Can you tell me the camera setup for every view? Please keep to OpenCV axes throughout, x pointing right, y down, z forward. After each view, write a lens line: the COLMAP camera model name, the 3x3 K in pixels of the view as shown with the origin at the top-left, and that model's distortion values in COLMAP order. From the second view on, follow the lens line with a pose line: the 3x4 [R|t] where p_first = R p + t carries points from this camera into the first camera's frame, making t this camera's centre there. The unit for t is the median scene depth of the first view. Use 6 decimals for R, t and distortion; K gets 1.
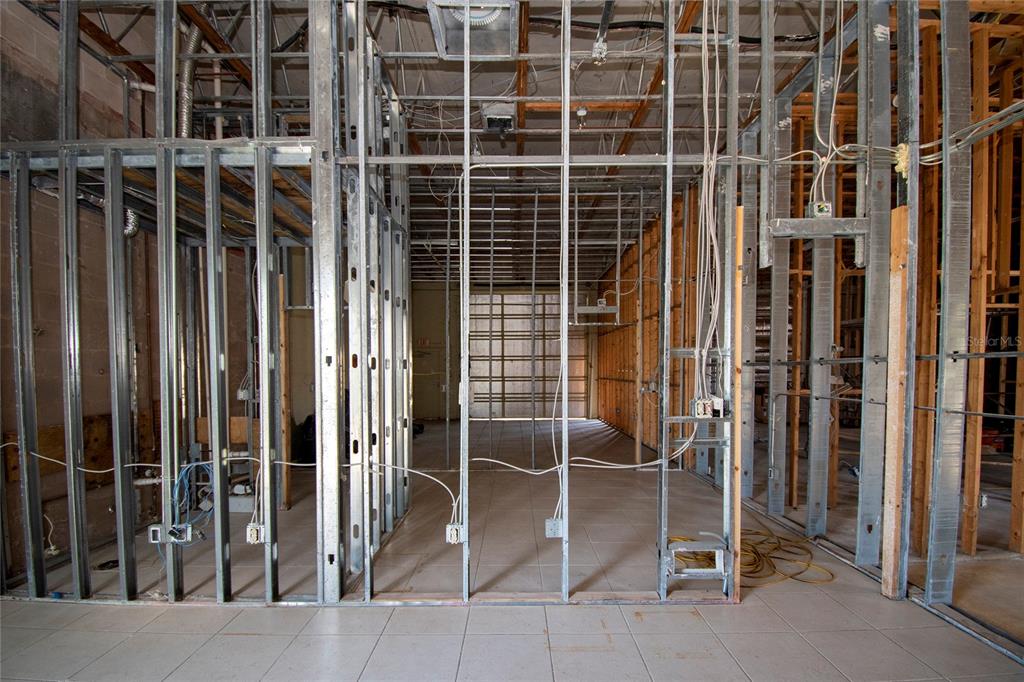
lens RADIAL K [[461.4, 0, 512.9], [0, 461.4, 379.8], [0, 0, 1]] dist [0.000618, -0.019424]
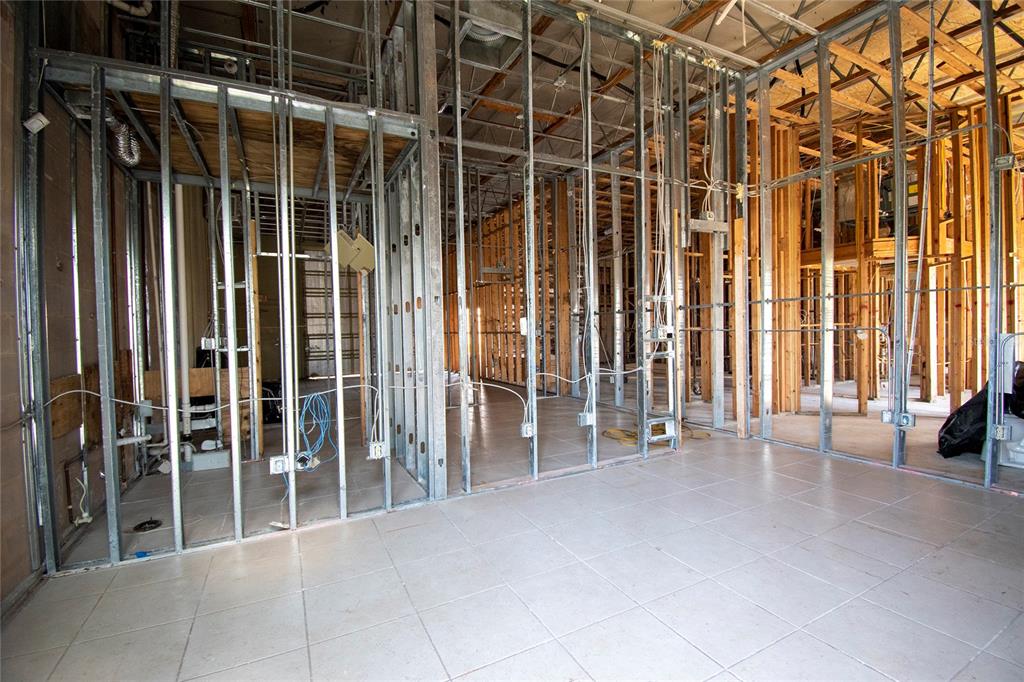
lens RADIAL K [[442.9, 0, 510.1], [0, 442.9, 335.9], [0, 0, 1]] dist [-0.001587, -0.017684]
pose [[0.894209, -0.022993, 0.447059, -0.734721], [0.027820, 0.999604, -0.004234, 0.061028], [-0.446784, 0.016223, 0.894495, -0.137987]]
